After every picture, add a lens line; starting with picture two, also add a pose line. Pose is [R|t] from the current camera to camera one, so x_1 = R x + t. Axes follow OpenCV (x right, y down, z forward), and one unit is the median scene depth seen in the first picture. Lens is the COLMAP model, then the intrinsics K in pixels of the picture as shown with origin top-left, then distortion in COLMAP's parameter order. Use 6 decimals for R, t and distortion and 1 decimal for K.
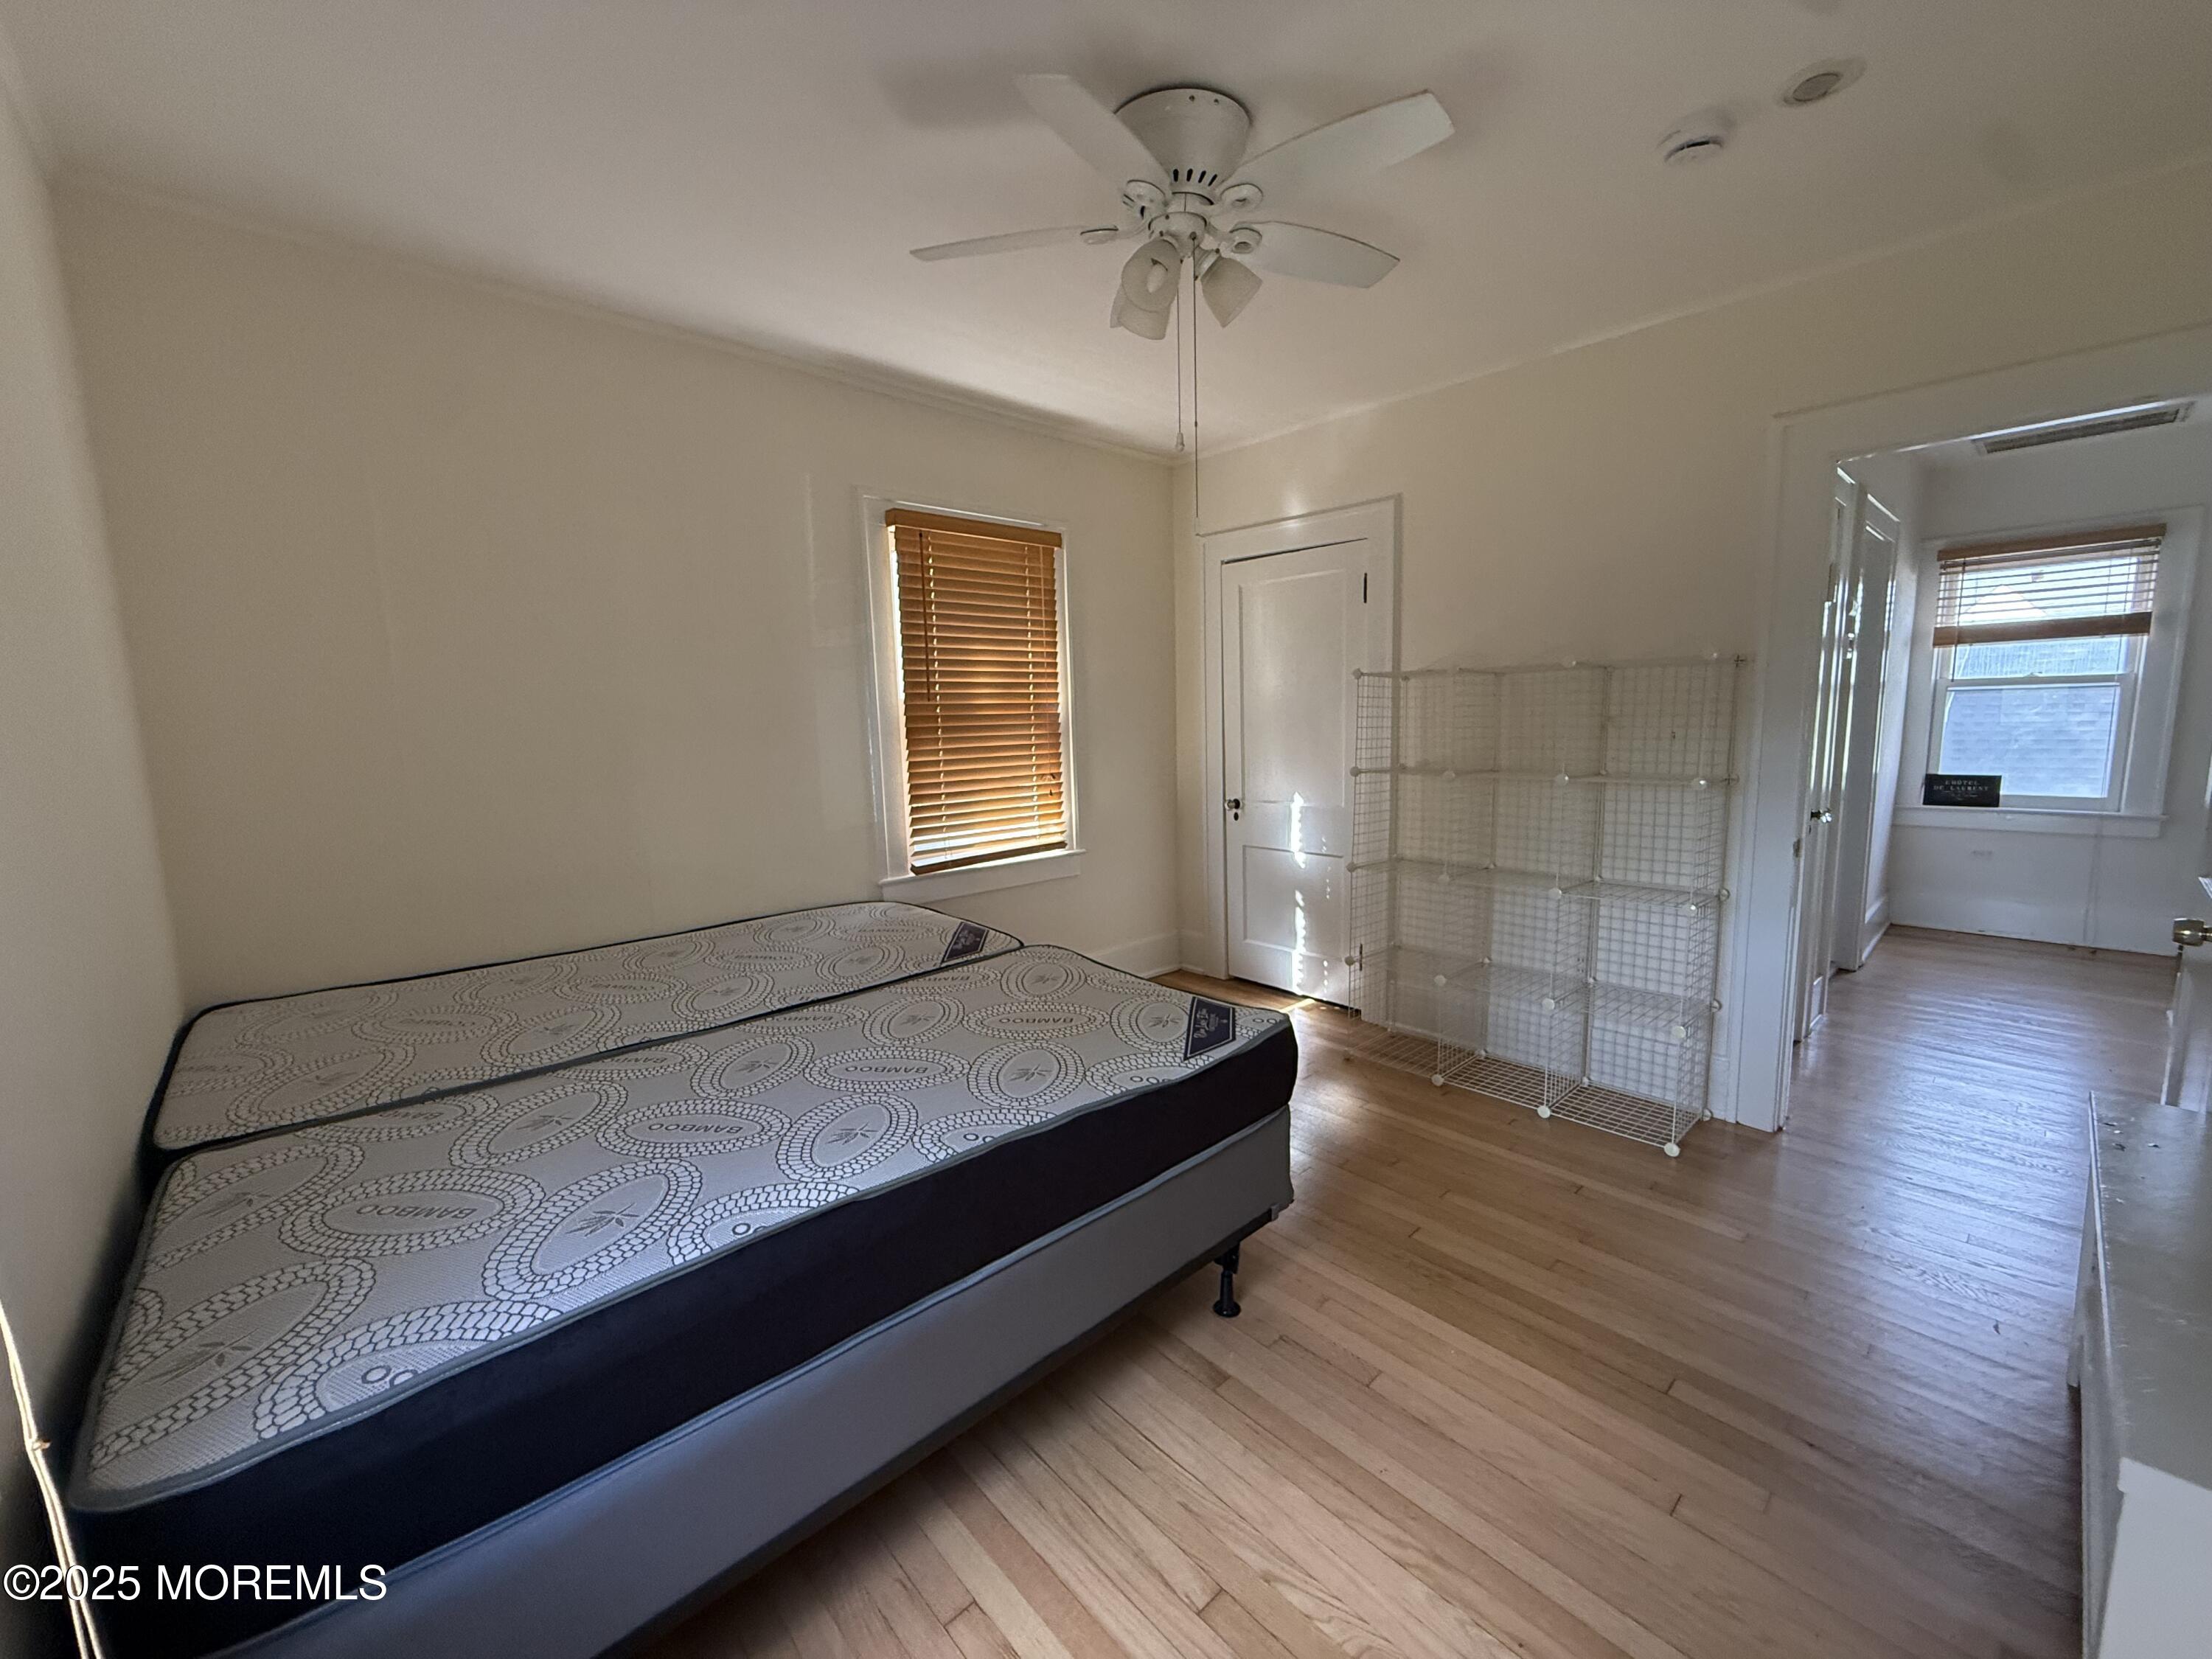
lens RADIAL K [[881.2, 0, 1103.5], [0, 881.2, 834.1], [0, 0, 1]] dist [-0.000309, -0.000136]
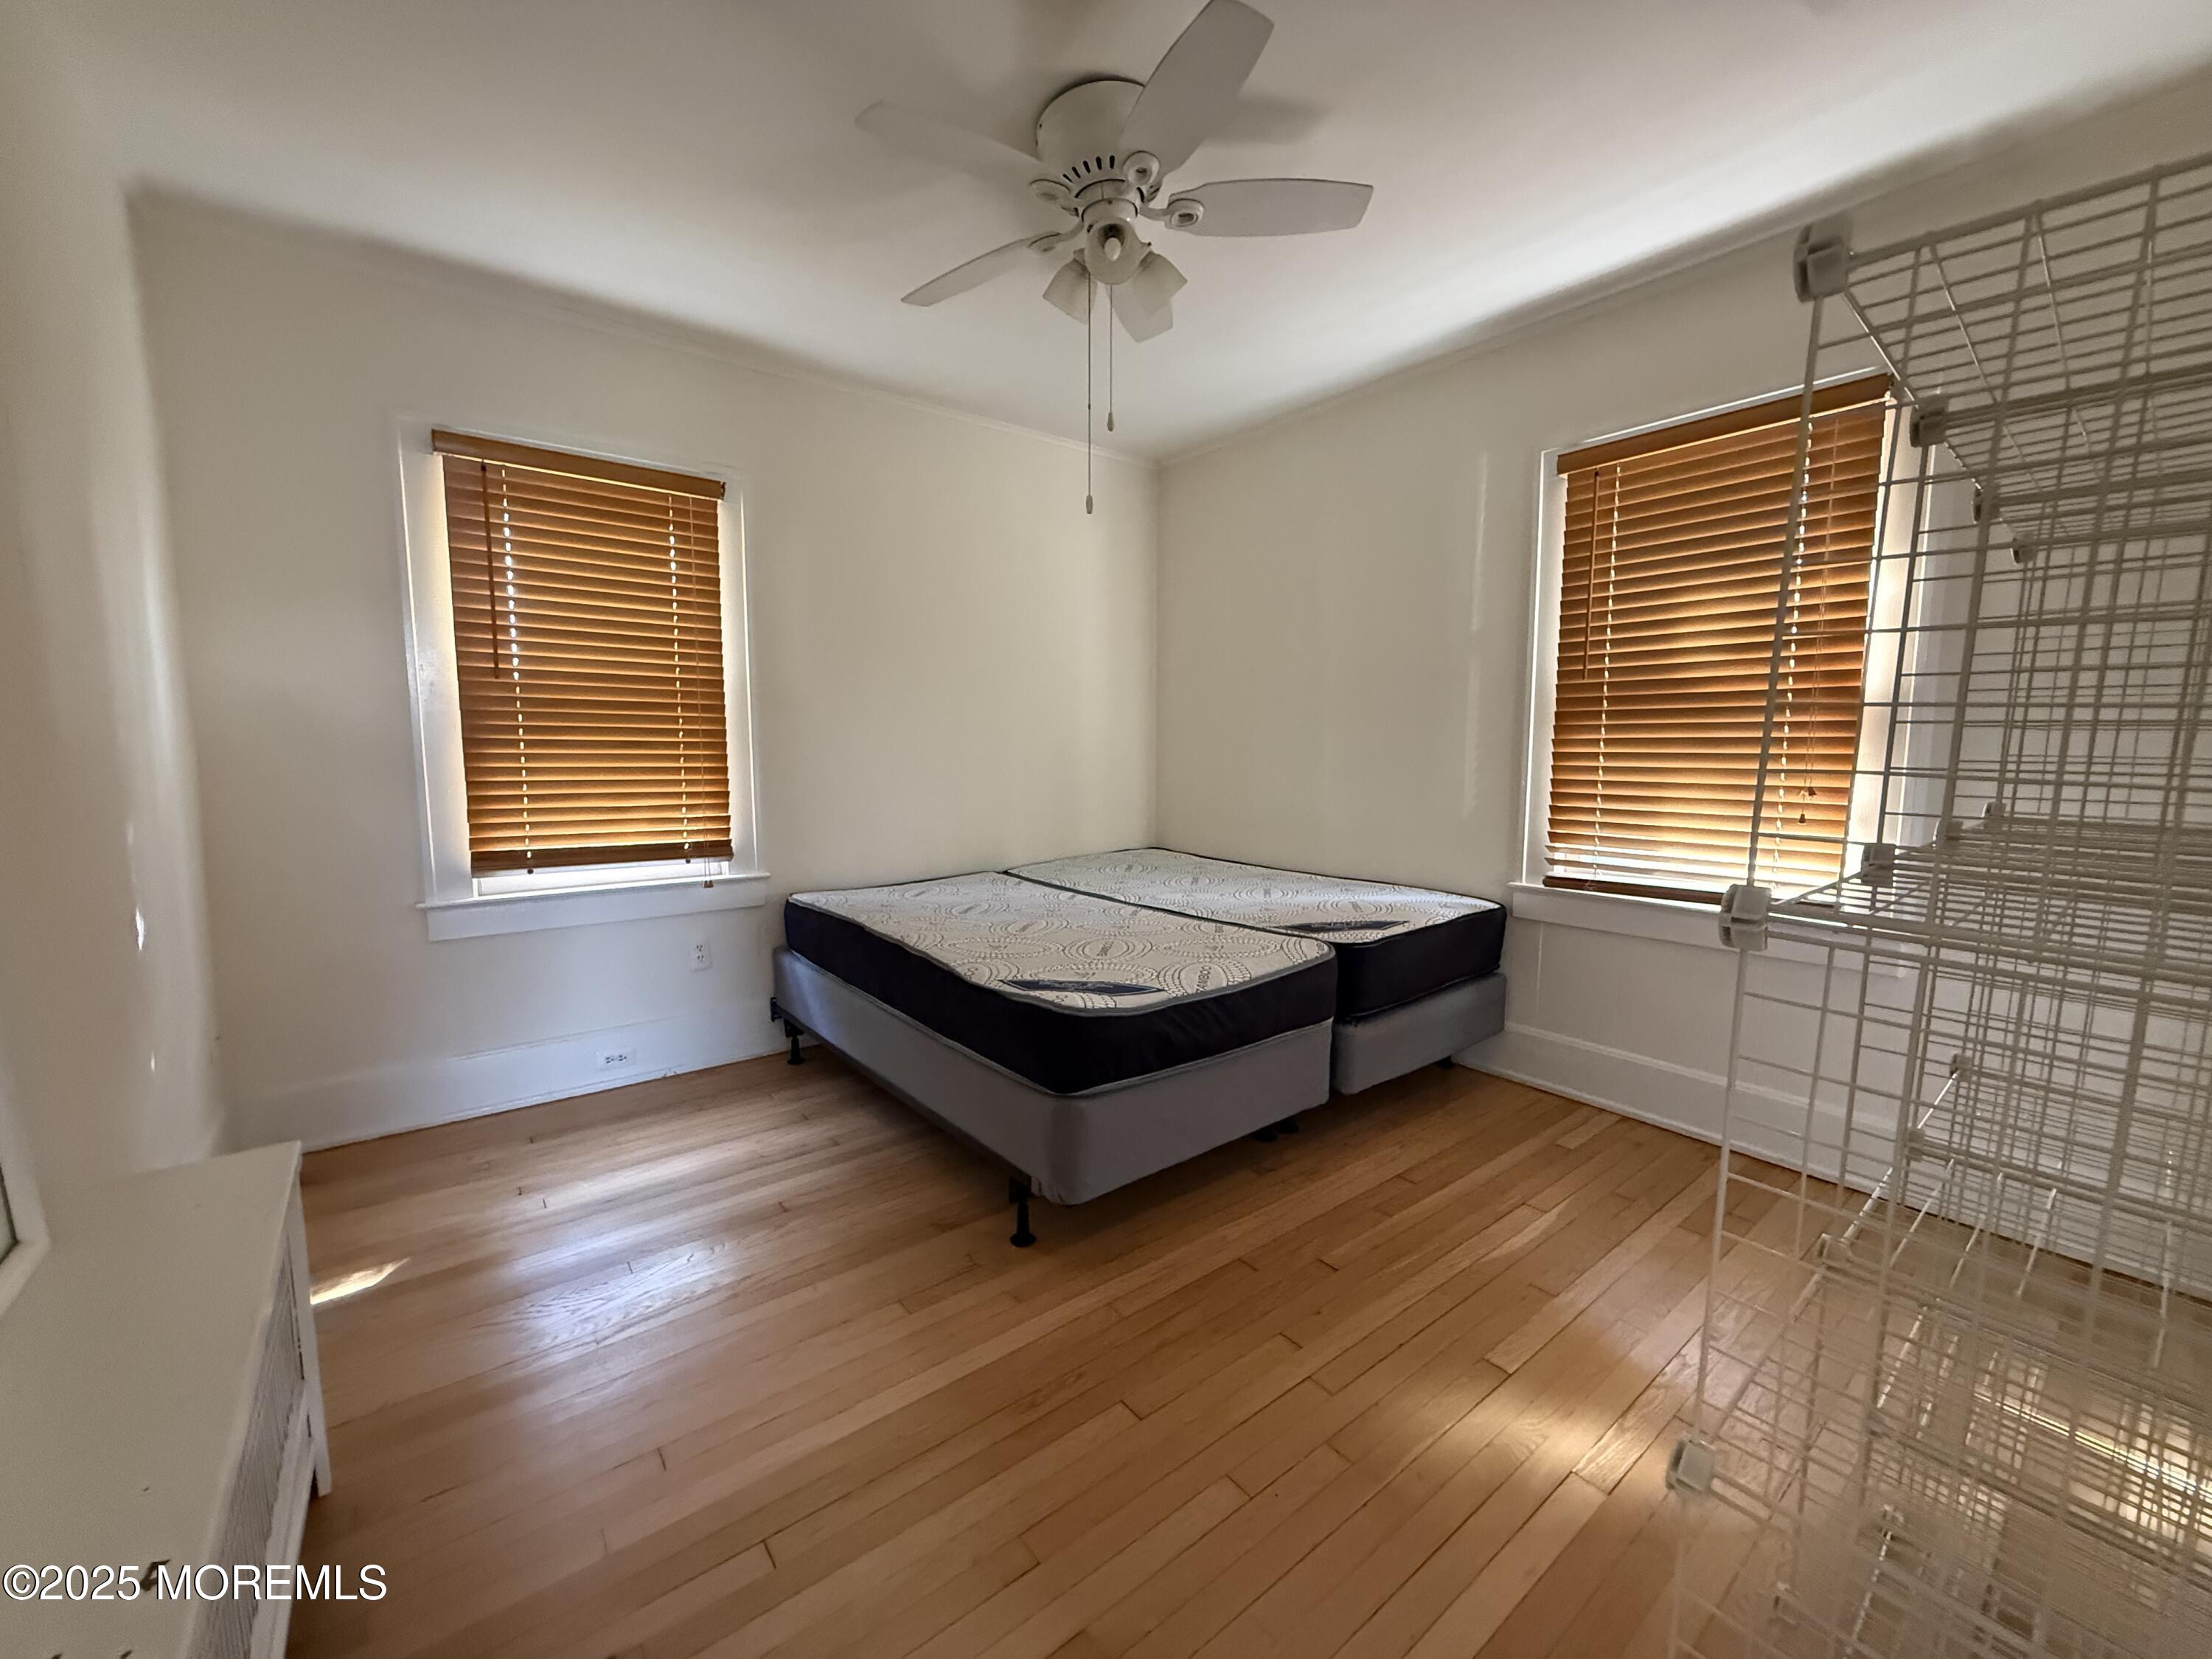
lens RADIAL K [[881.2, 0, 1103.5], [0, 881.2, 834.1], [0, 0, 1]] dist [-0.000309, -0.000136]
pose [[-0.059361, 0.133310, -0.989295, 0.645165], [-0.134662, 0.980914, 0.140261, -0.063923], [0.989112, 0.141546, -0.040276, 0.608114]]
